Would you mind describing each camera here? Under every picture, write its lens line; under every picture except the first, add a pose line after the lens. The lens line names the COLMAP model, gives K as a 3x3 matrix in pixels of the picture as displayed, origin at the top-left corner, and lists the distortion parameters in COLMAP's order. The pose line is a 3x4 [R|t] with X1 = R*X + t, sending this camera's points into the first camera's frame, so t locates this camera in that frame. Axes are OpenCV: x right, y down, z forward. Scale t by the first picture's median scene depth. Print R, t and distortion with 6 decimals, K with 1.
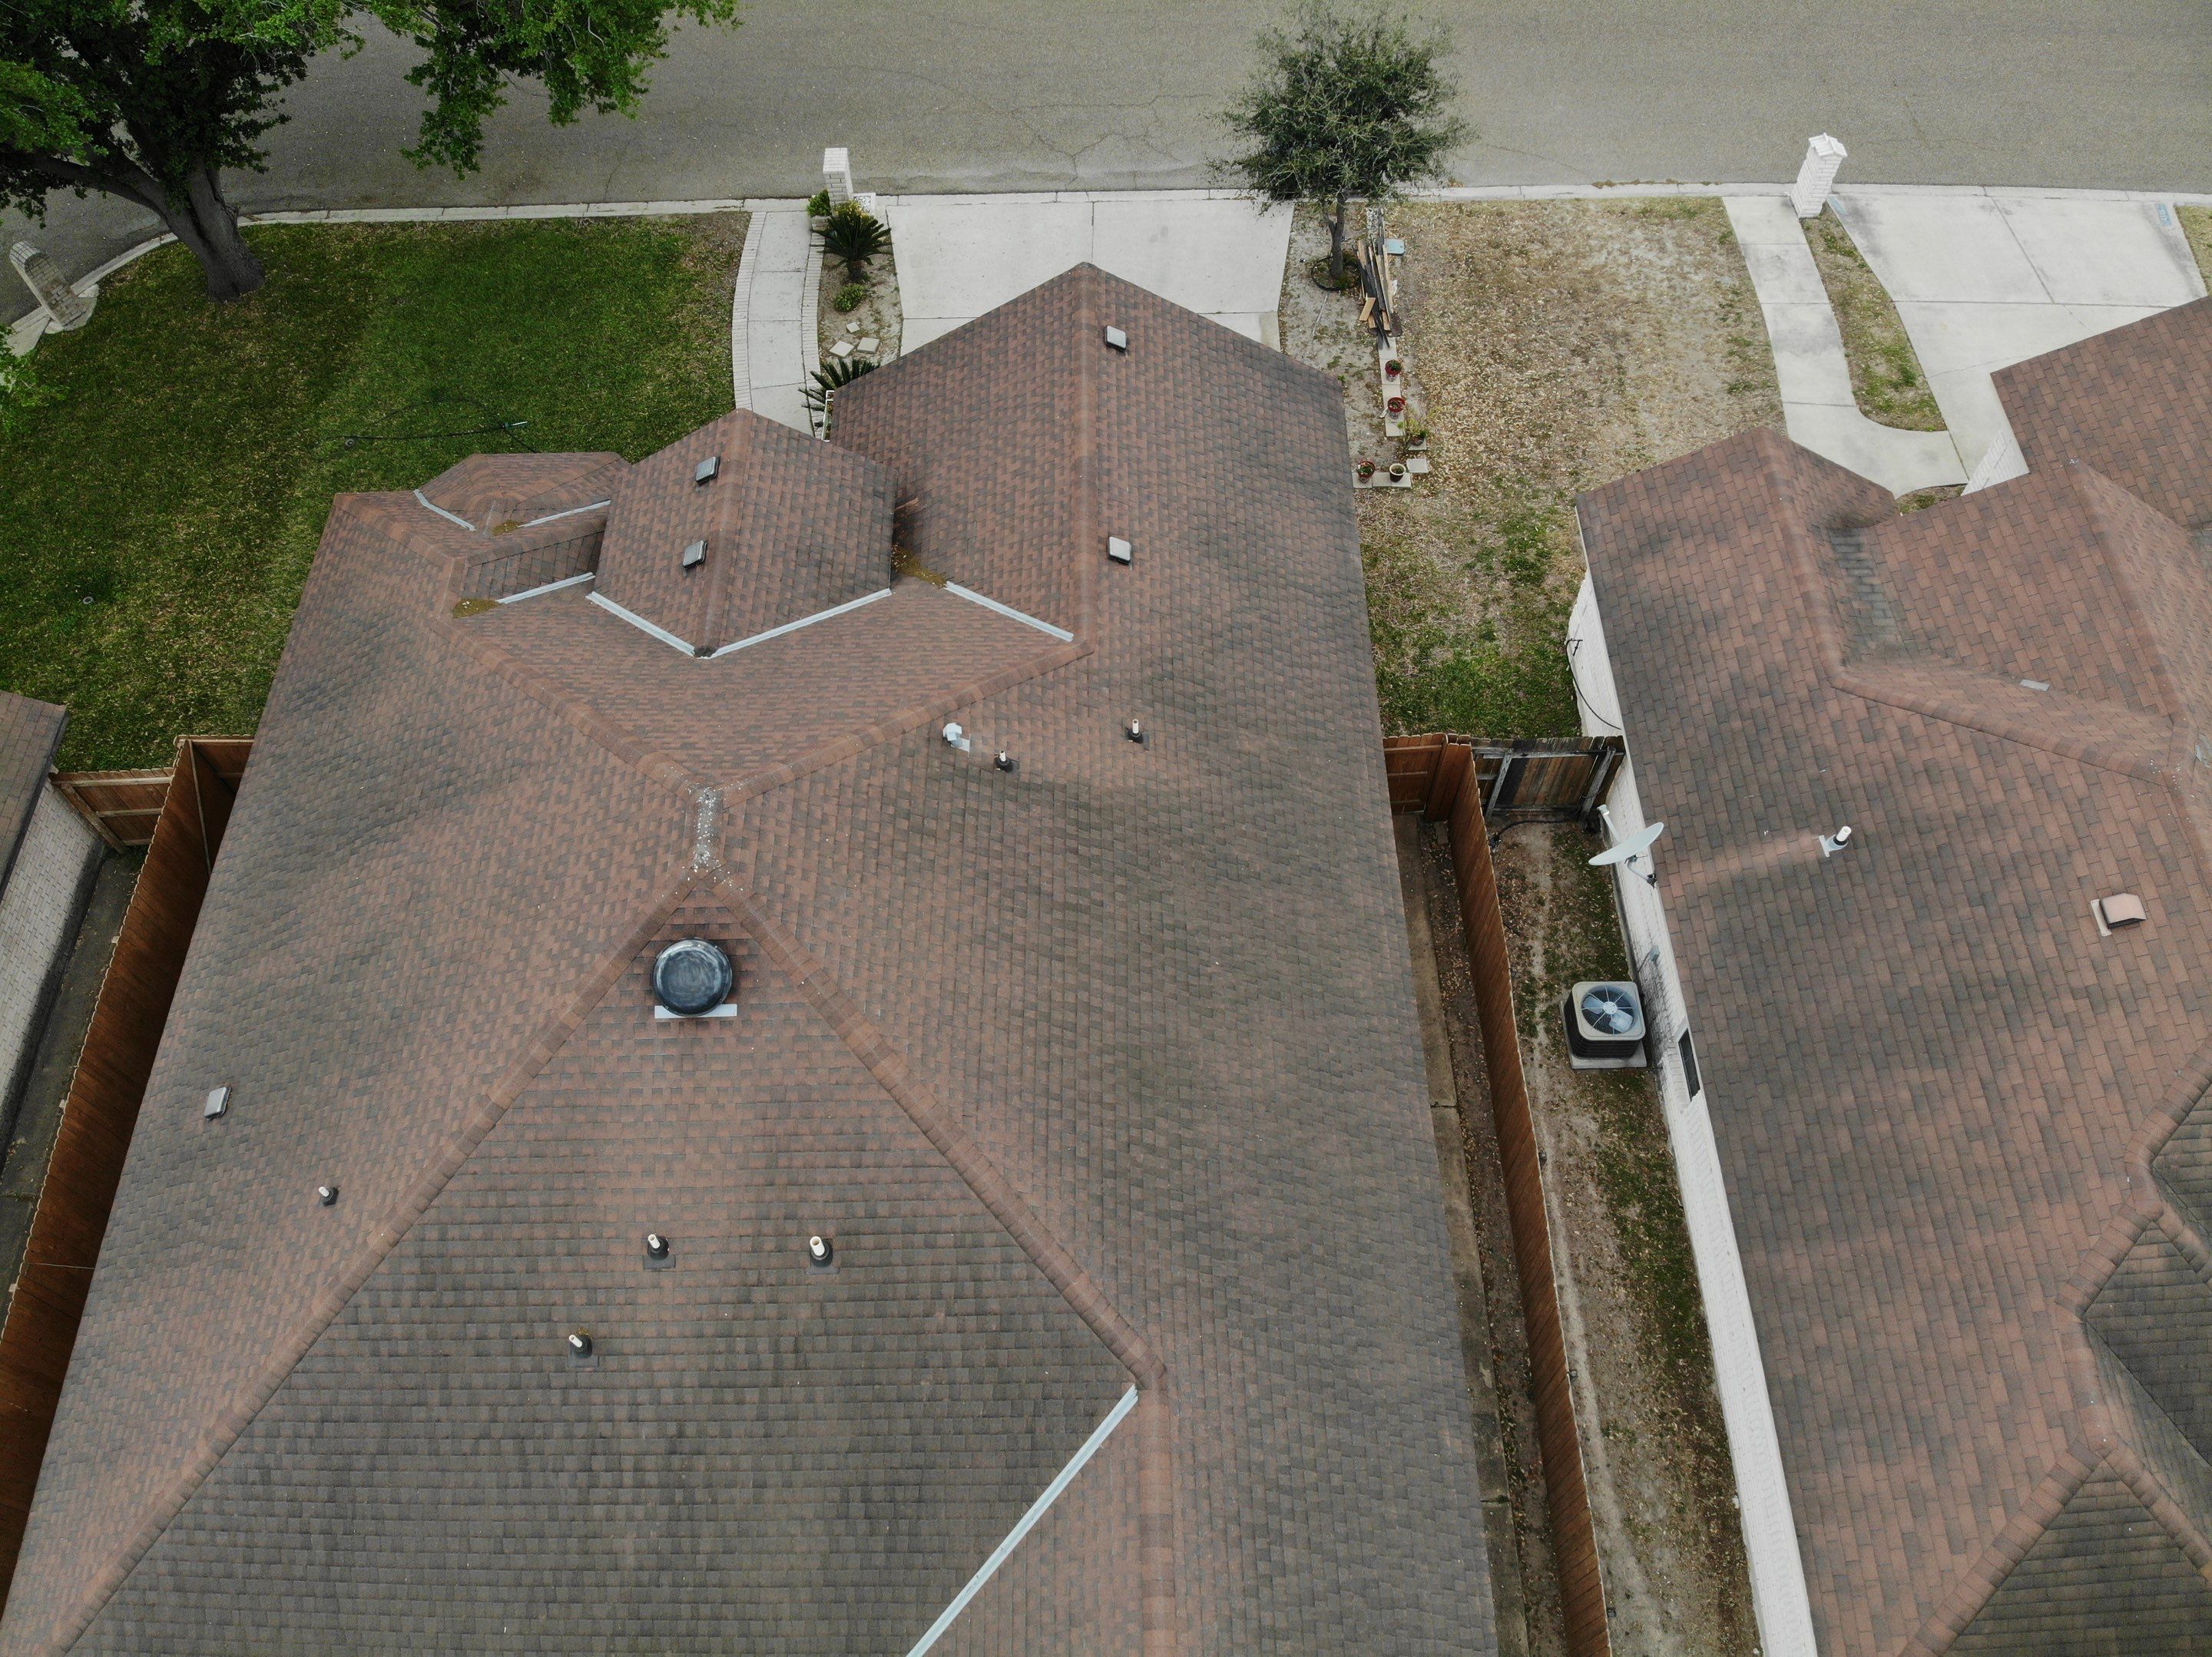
lens RADIAL K [[1630.9, 0, 1104.7], [0, 1630.9, 842.1], [0, 0, 1]] dist [0.058187, -0.165469]
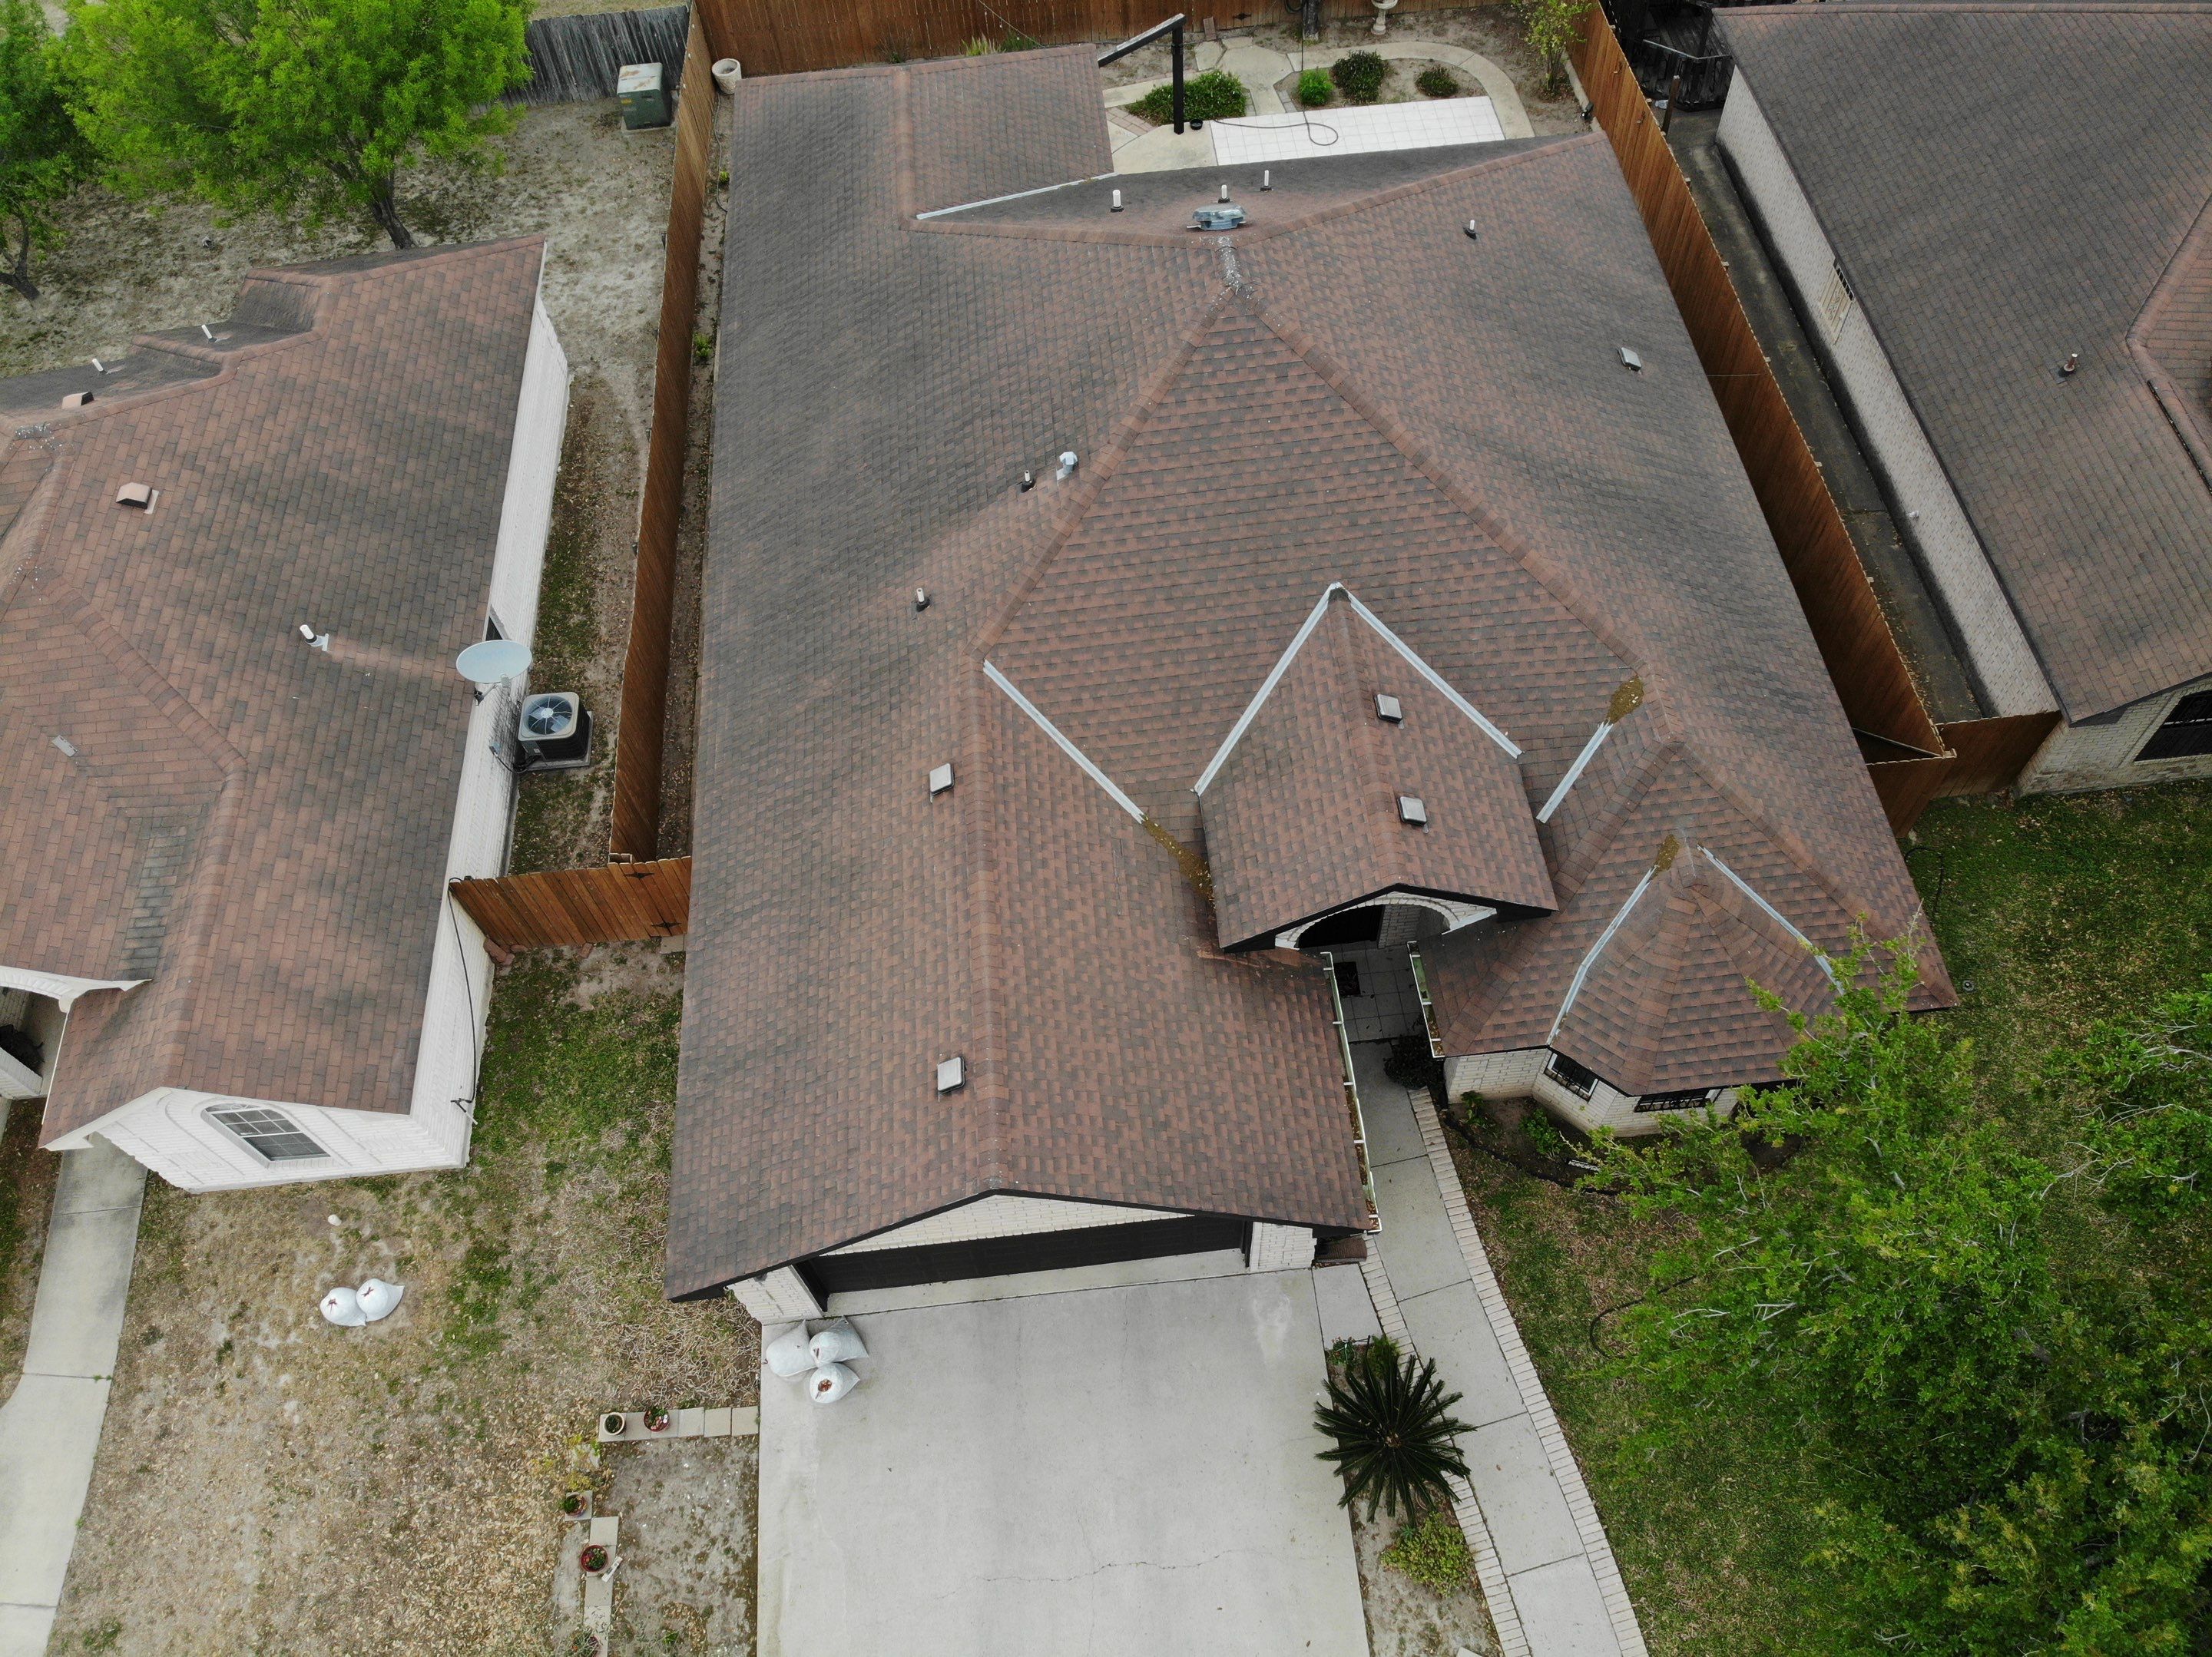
lens RADIAL K [[1630.9, 0, 1108.0], [0, 1630.9, 831.7], [0, 0, 1]] dist [0.058187, -0.165469]
pose [[-0.994847, 0.100231, 0.015296, -0.093986], [-0.029691, -0.432232, 0.901274, -0.997796], [0.096947, 0.896175, 0.432980, 0.622176]]
